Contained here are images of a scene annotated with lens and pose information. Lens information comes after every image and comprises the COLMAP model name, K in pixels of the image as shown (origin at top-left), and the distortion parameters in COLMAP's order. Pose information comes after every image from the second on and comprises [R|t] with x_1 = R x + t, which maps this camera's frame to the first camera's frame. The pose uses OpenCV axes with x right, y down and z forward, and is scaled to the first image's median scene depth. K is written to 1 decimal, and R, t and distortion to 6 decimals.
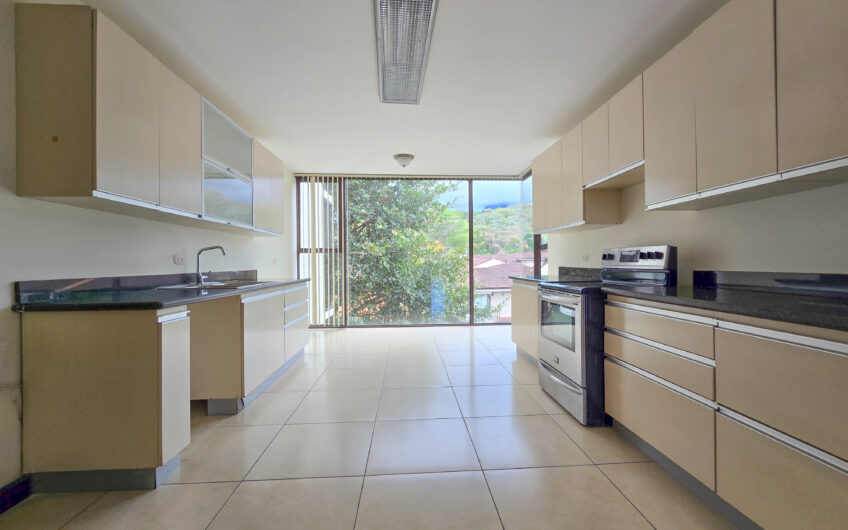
lens RADIAL K [[349.0, 0, 427.3], [0, 349.0, 262.8], [0, 0, 1]] dist [0.000161, 0.000126]
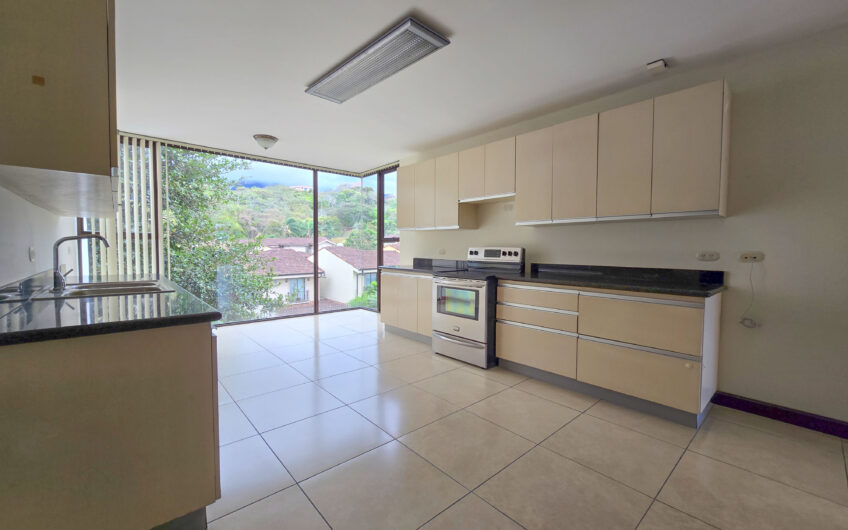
lens RADIAL K [[349.0, 0, 427.3], [0, 349.0, 262.8], [0, 0, 1]] dist [0.000161, 0.000126]
pose [[0.781348, -0.011916, 0.623981, -0.603569], [-0.014455, 0.999204, 0.037183, -0.031157], [-0.623928, -0.038072, 0.780554, 0.012782]]
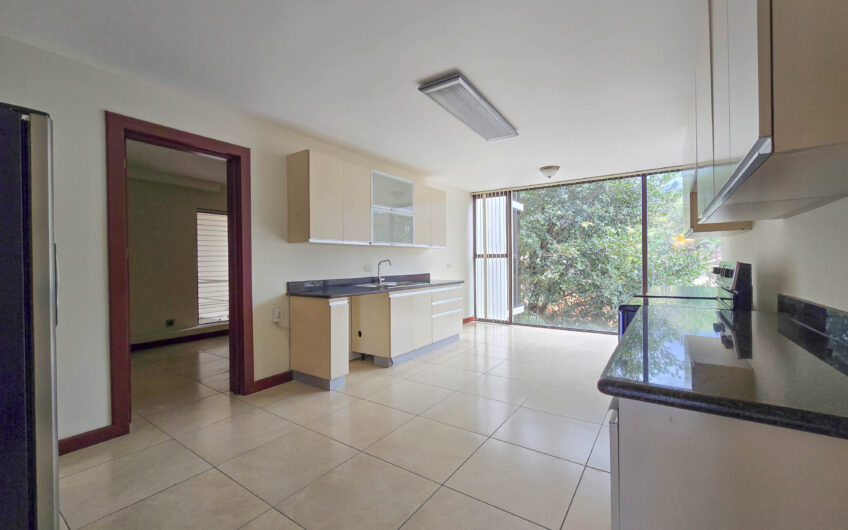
lens RADIAL K [[349.0, 0, 427.3], [0, 349.0, 262.8], [0, 0, 1]] dist [0.000161, 0.000126]
pose [[0.786799, 0.002088, -0.617206, 0.572643], [0.004139, 0.999954, 0.008659, -0.053908], [0.617195, -0.009367, 0.786754, -0.124324]]
